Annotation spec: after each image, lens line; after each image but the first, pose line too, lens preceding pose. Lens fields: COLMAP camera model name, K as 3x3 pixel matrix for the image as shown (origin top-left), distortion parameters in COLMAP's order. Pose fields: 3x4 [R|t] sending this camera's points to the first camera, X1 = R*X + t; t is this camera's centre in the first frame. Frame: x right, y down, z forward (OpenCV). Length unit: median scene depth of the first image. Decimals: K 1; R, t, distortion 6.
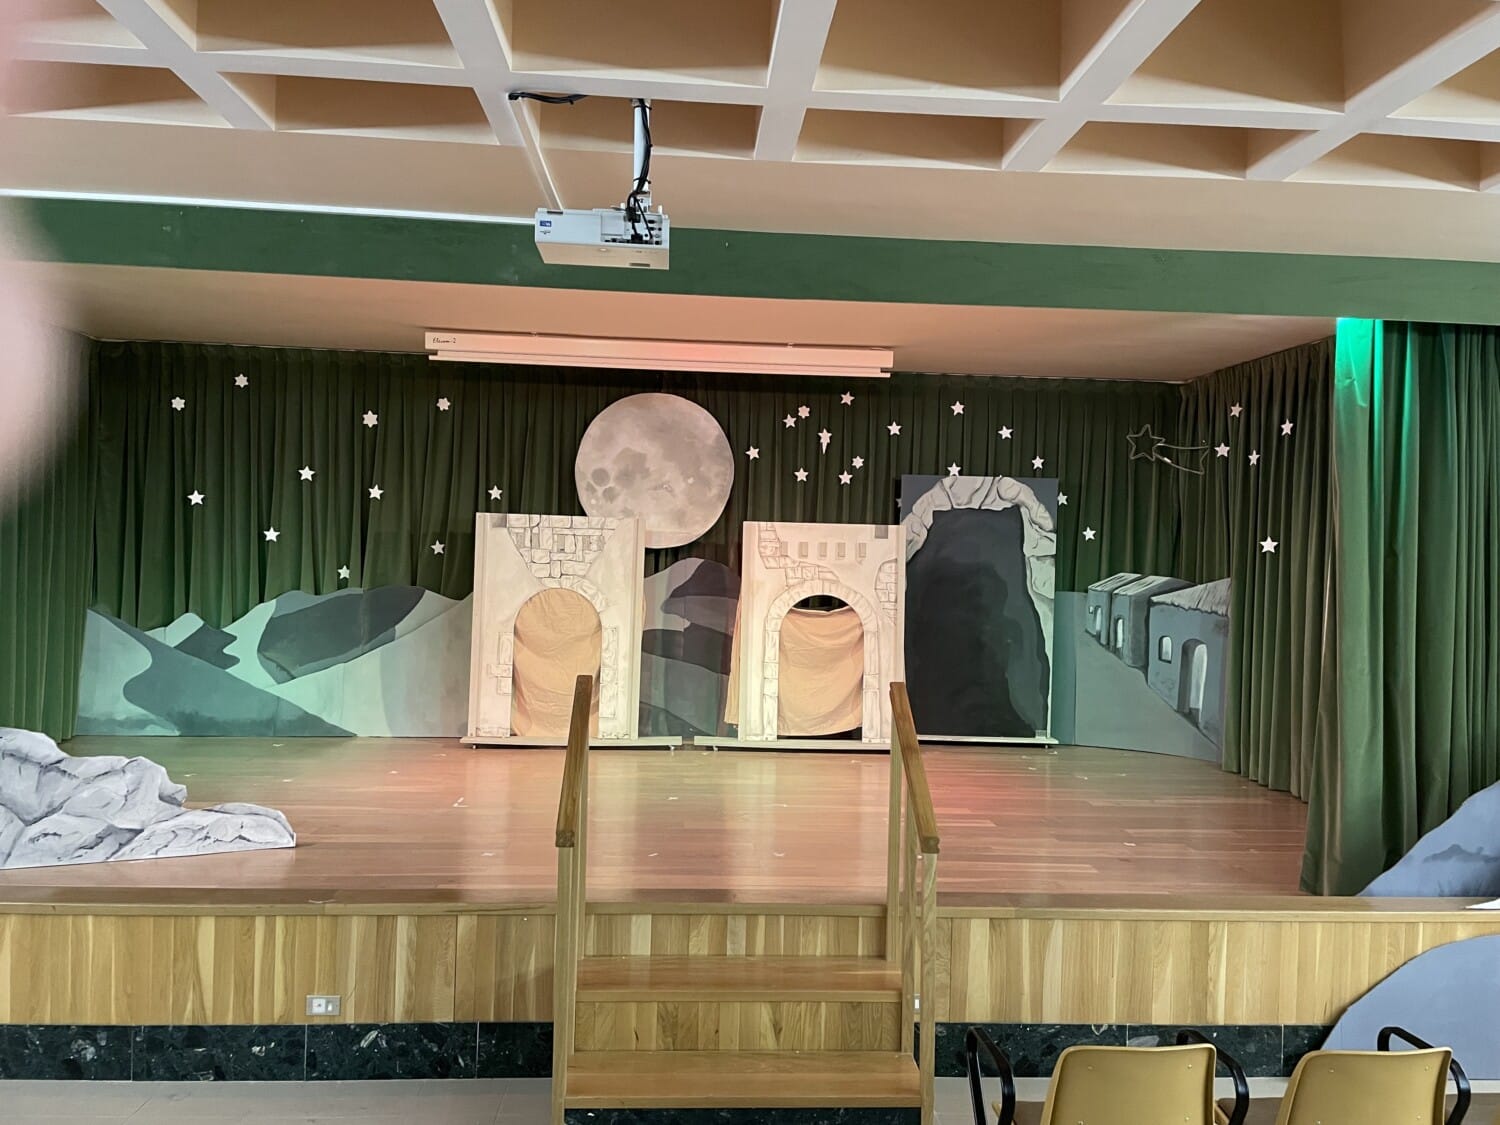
lens RADIAL K [[1127.5, 0, 751.1], [0, 1127.5, 544.1], [0, 0, 1]] dist [0.089583, -0.114469]
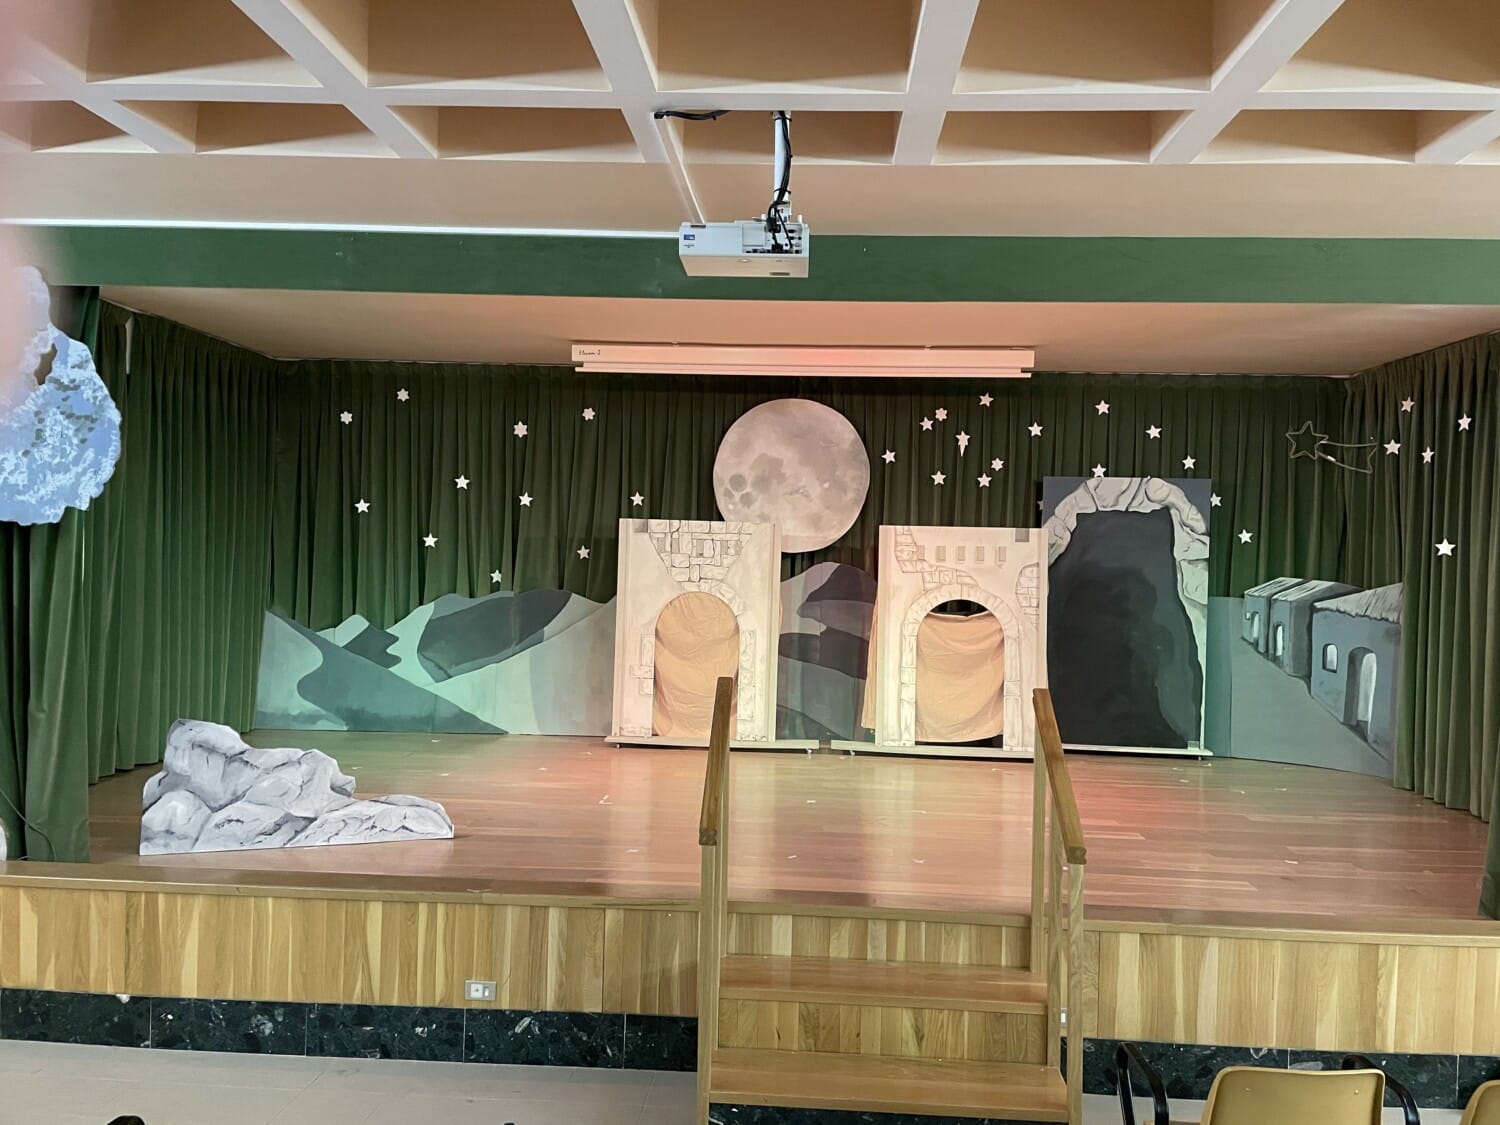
lens RADIAL K [[1127.5, 0, 751.1], [0, 1127.5, 544.1], [0, 0, 1]] dist [0.089583, -0.114469]
pose [[0.992934, -0.003344, -0.118618, -0.002508], [0.002907, 0.999988, -0.003857, -0.000162], [0.118630, 0.003485, 0.992932, -0.006392]]
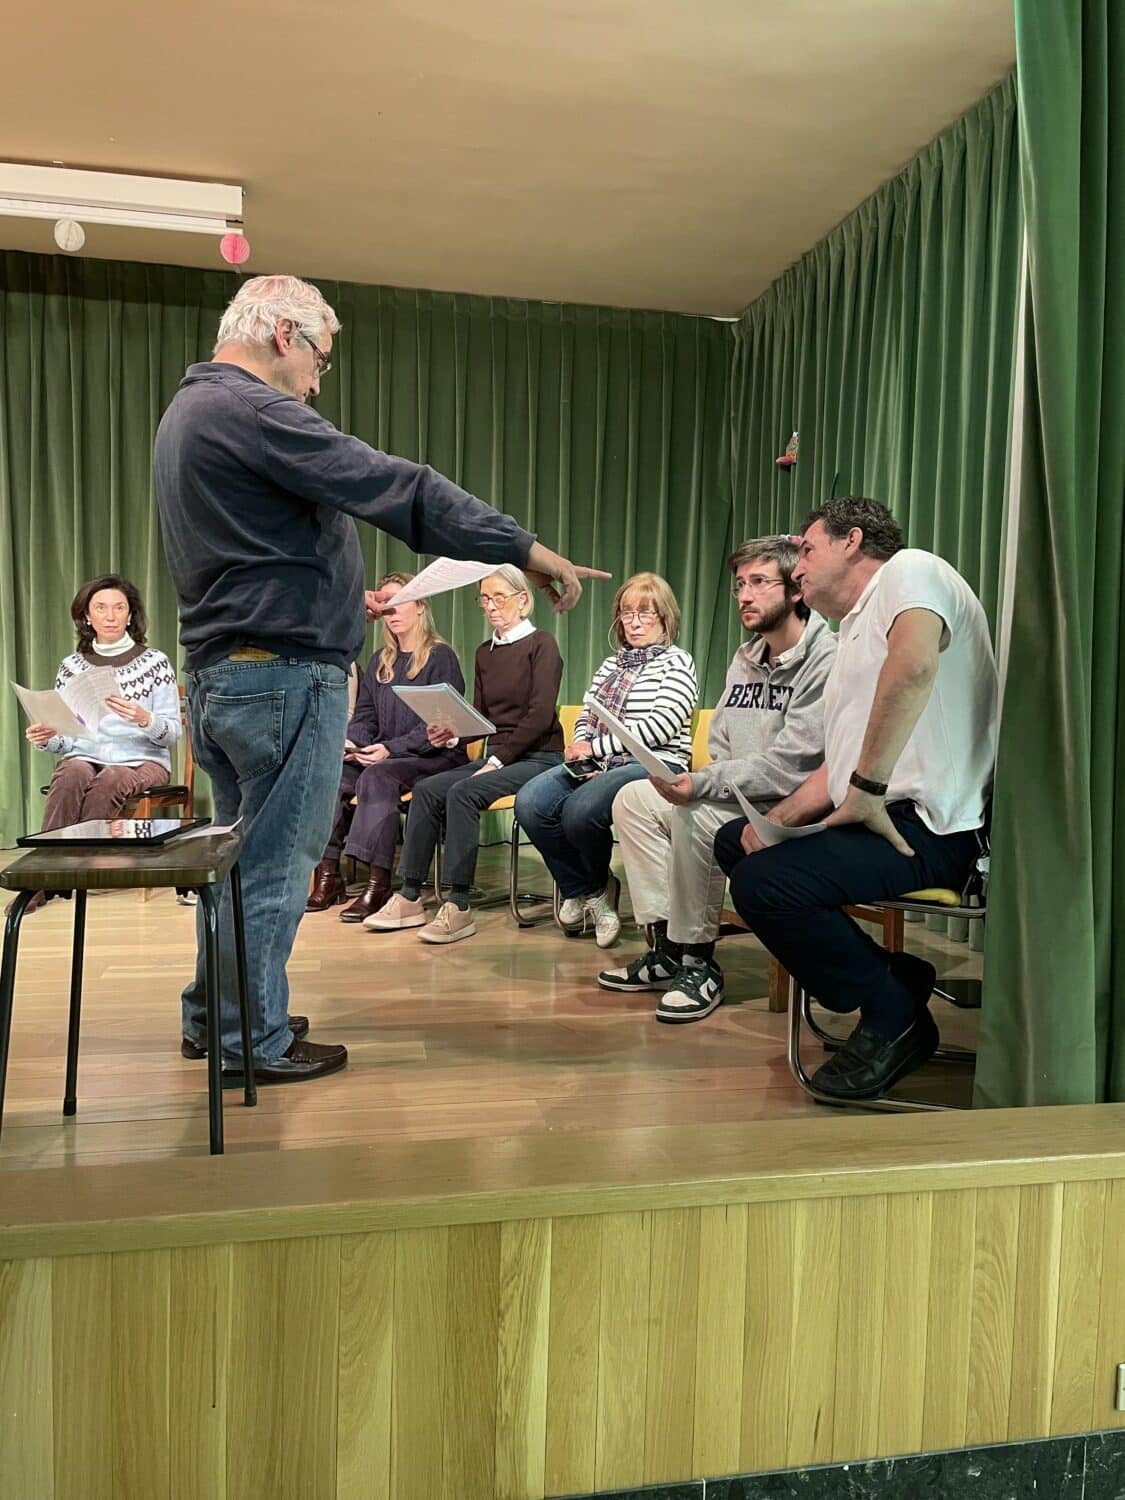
lens RADIAL K [[1128.3, 0, 564.9], [0, 1128.3, 743.8], [0, 0, 1]] dist [0.084432, -0.111297]
pose [[0.991129, -0.012362, 0.132327, 0.337494], [0.005577, 0.998656, 0.051524, 0.147535], [-0.132786, -0.050329, 0.989866, 0.590582]]
